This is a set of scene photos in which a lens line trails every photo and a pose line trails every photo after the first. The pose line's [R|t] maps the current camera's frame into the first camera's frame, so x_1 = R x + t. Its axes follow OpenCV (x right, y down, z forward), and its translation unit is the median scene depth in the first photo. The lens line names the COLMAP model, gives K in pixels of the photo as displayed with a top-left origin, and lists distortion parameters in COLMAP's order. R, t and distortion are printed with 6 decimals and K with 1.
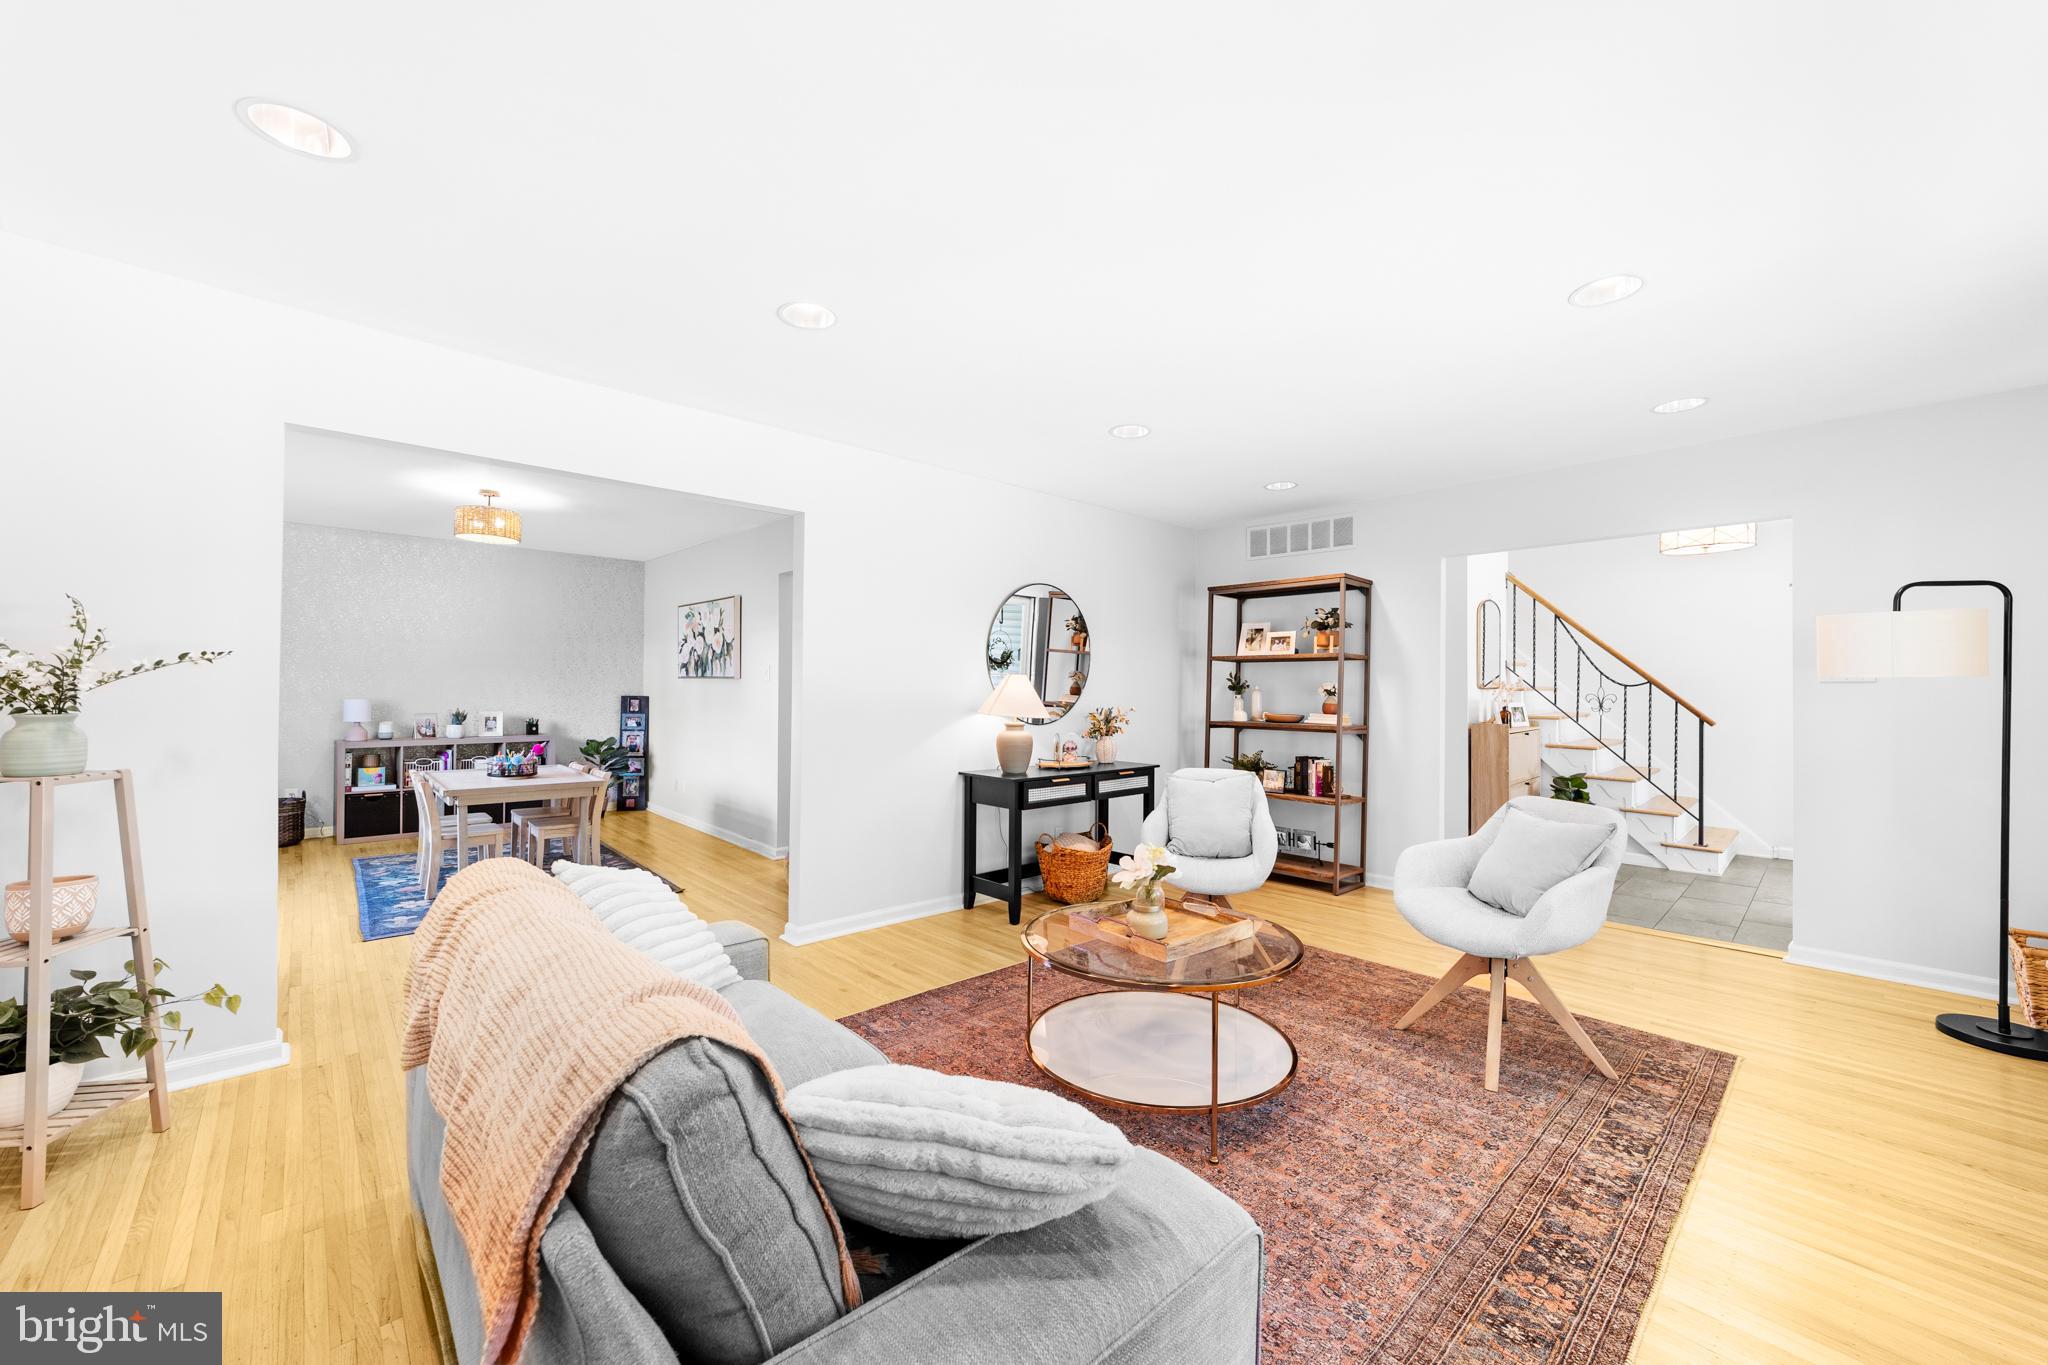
lens RADIAL K [[782.1, 0, 1024.3], [0, 782.1, 685.6], [0, 0, 1]] dist [-0.001479, 0.000032]
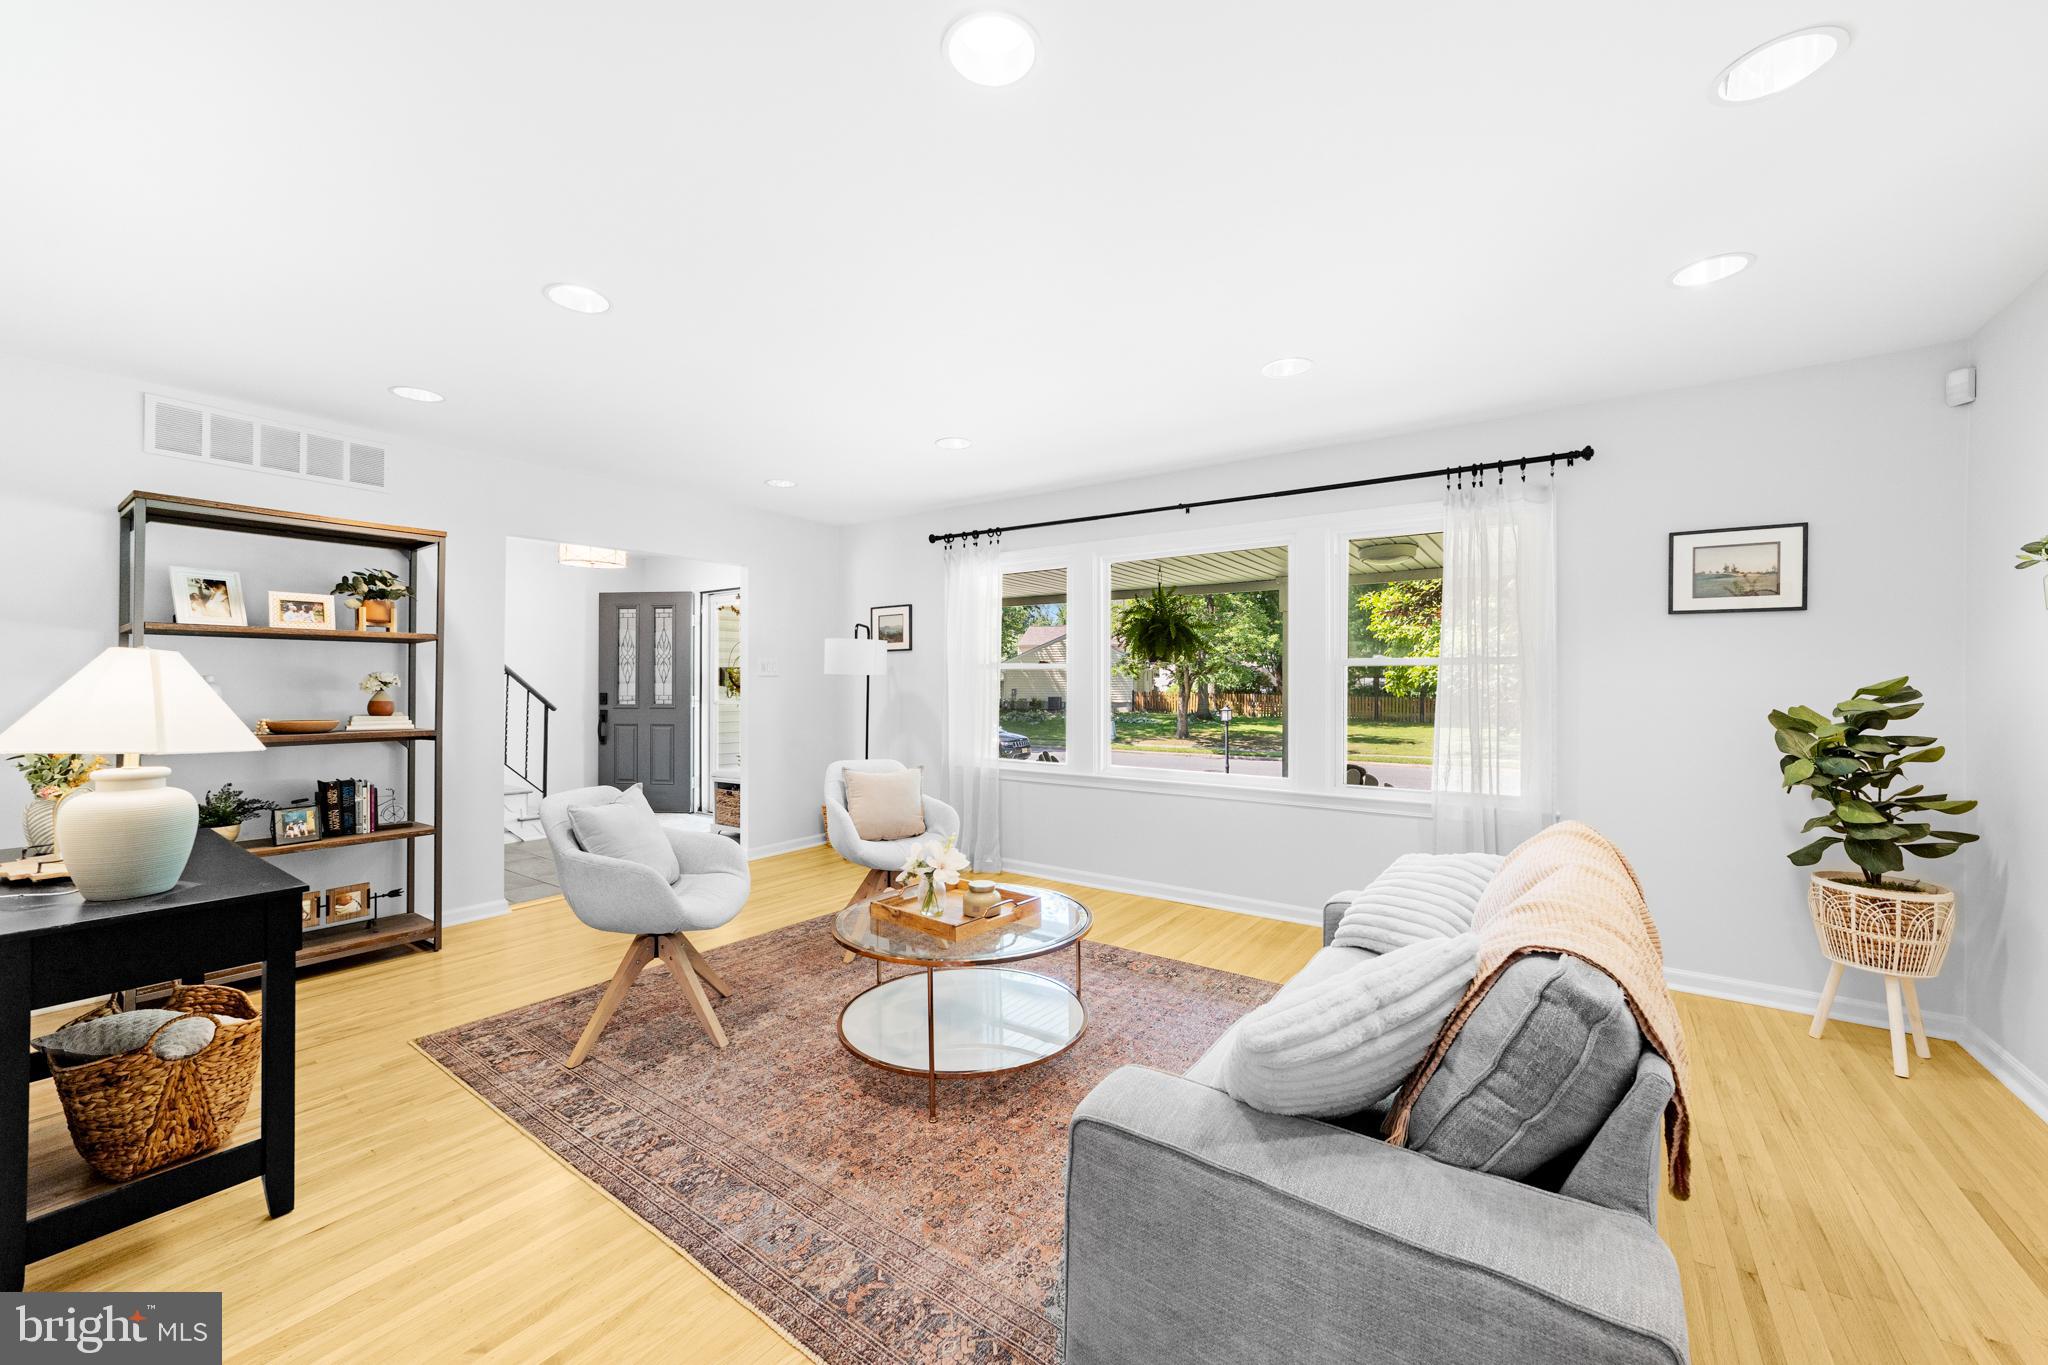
lens RADIAL K [[782.1, 0, 1024.3], [0, 782.1, 685.6], [0, 0, 1]] dist [-0.001479, 0.000032]
pose [[-0.199005, -0.010683, 0.979940, -0.429870], [-0.008193, 0.999924, 0.009237, -0.003167], [-0.979964, -0.006191, -0.199077, 0.546423]]
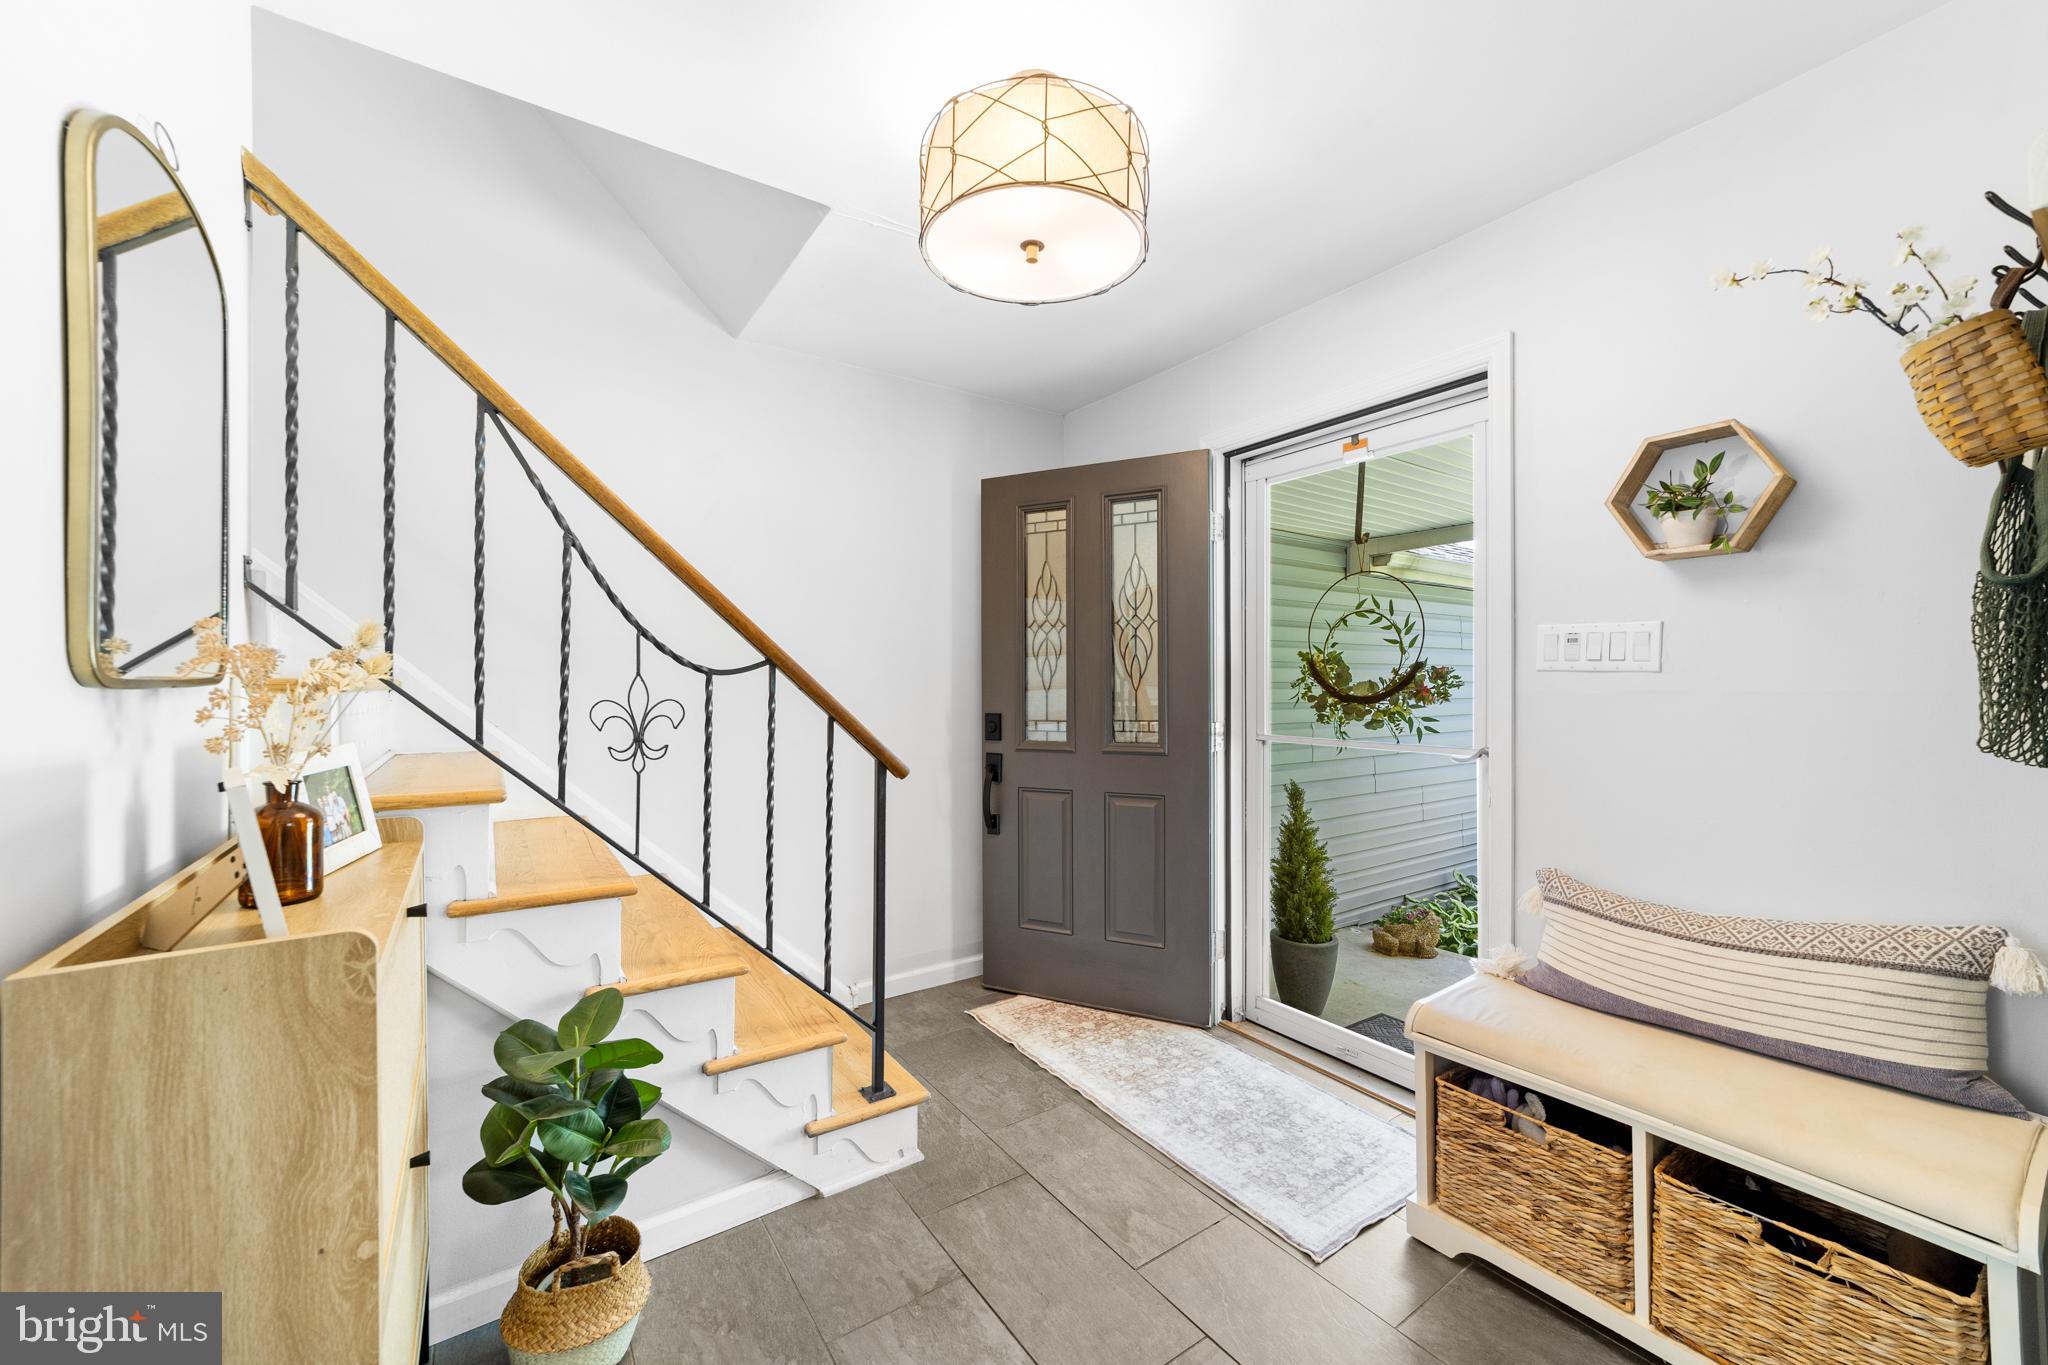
lens RADIAL K [[782.1, 0, 1024.3], [0, 782.1, 685.6], [0, 0, 1]] dist [-0.001479, 0.000032]
pose [[0.152698, -0.006954, 0.988248, 0.515315], [0.003955, 0.999972, 0.006426, 0.003961], [-0.988265, 0.002927, 0.152721, 0.895171]]
